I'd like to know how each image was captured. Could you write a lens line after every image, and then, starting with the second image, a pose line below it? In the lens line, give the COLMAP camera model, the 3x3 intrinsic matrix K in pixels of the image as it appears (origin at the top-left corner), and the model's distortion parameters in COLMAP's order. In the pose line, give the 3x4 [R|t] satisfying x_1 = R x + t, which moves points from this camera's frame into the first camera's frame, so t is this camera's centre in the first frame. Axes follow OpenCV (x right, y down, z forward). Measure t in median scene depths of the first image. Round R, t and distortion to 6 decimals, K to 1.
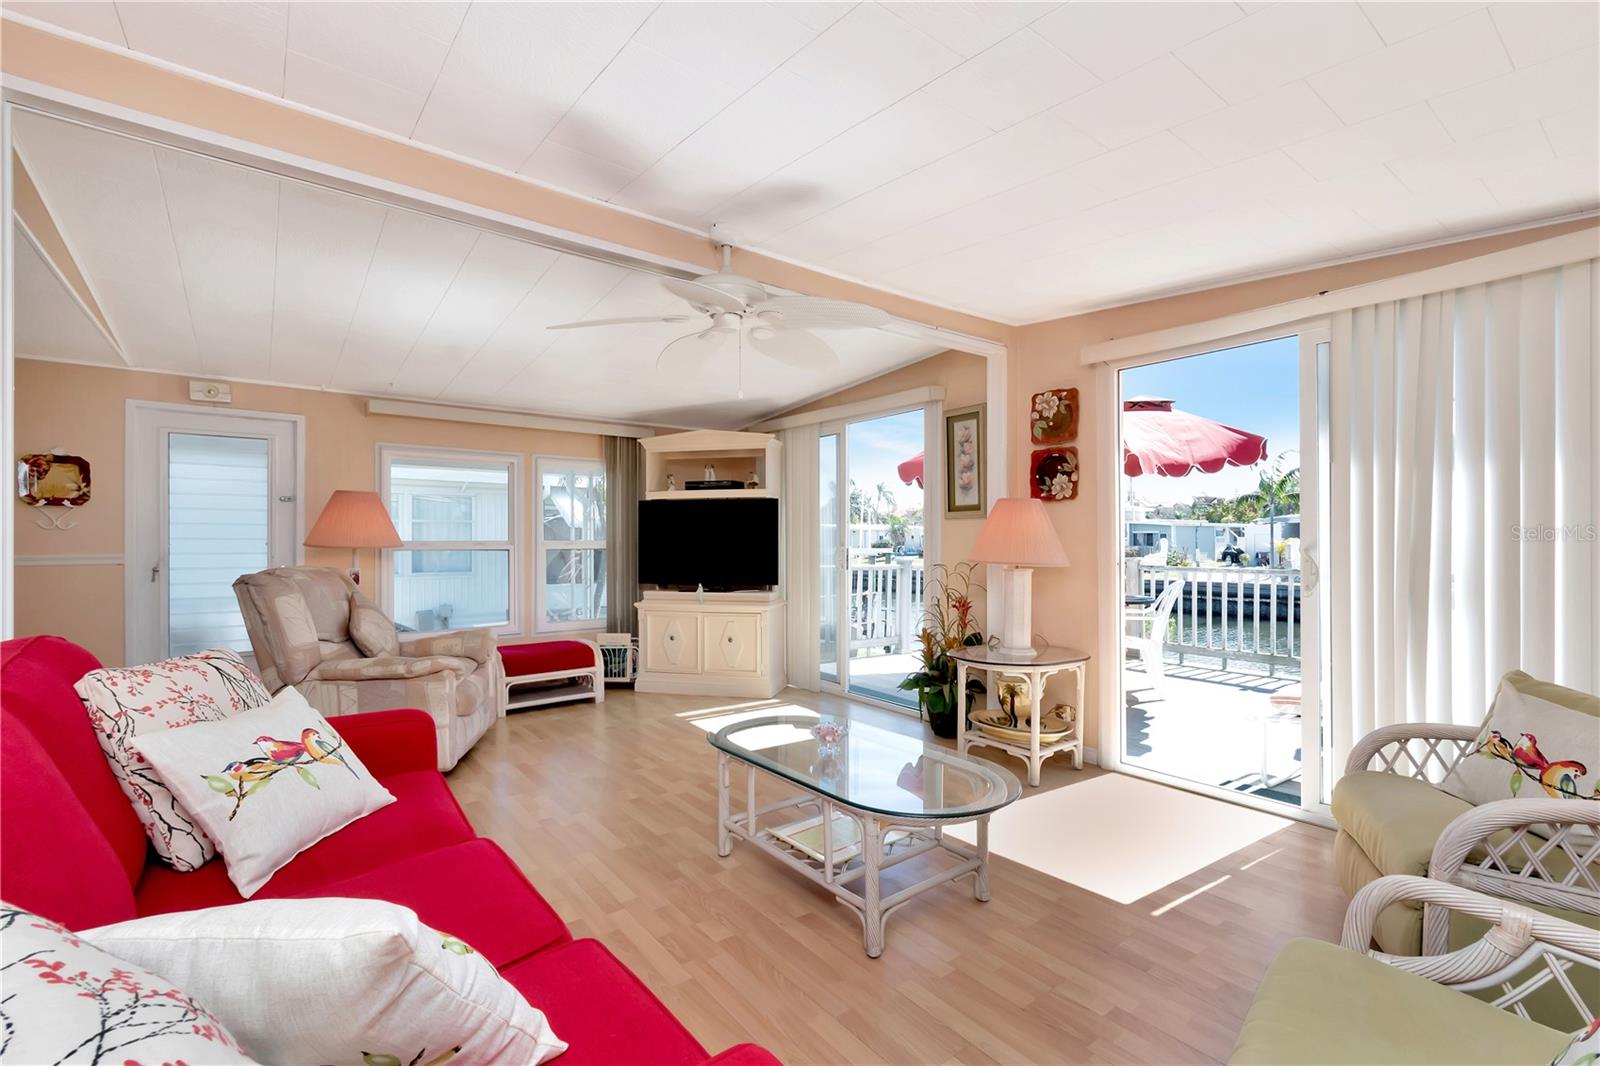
lens RADIAL K [[692.5, 0, 805.0], [0, 692.5, 542.9], [0, 0, 1]] dist [-0.002111, -0.000190]
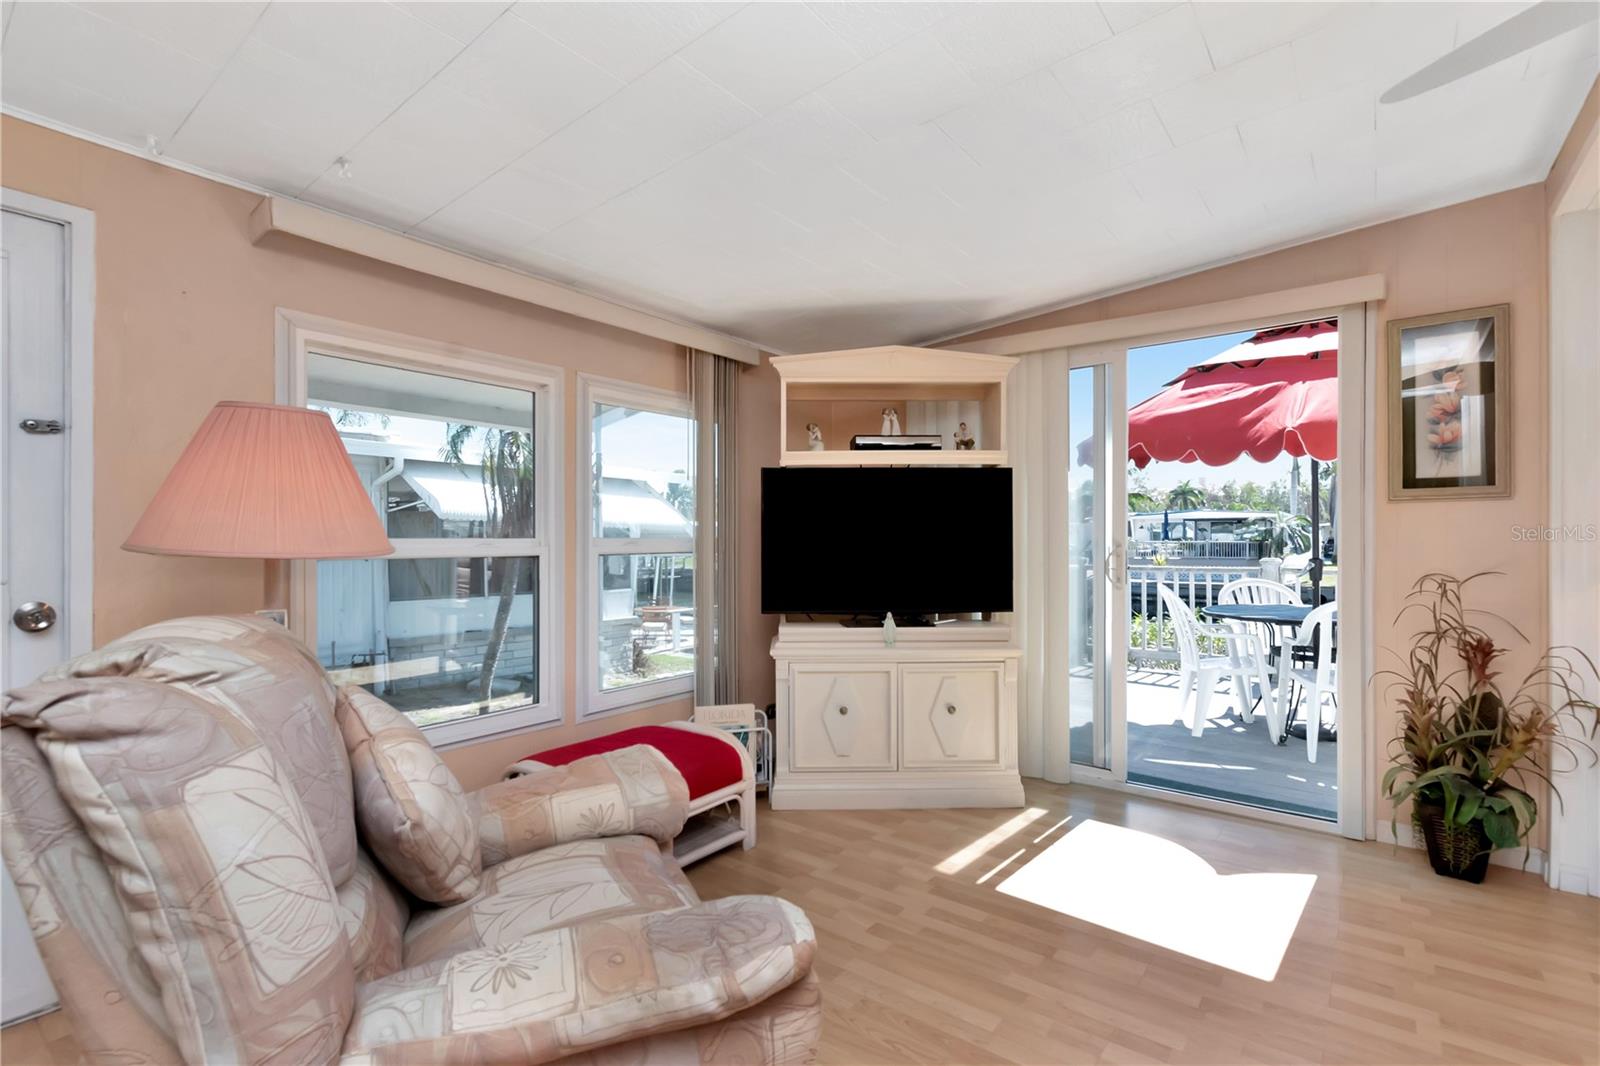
lens RADIAL K [[734.6, 0, 791.9], [0, 734.6, 535.7], [0, 0, 1]] dist [0.002343, 0.000121]
pose [[0.968595, 0.000094, 0.248642, -0.380133], [0.001835, 0.999970, -0.007526, -0.000378], [-0.248635, 0.007746, 0.968566, 0.428146]]
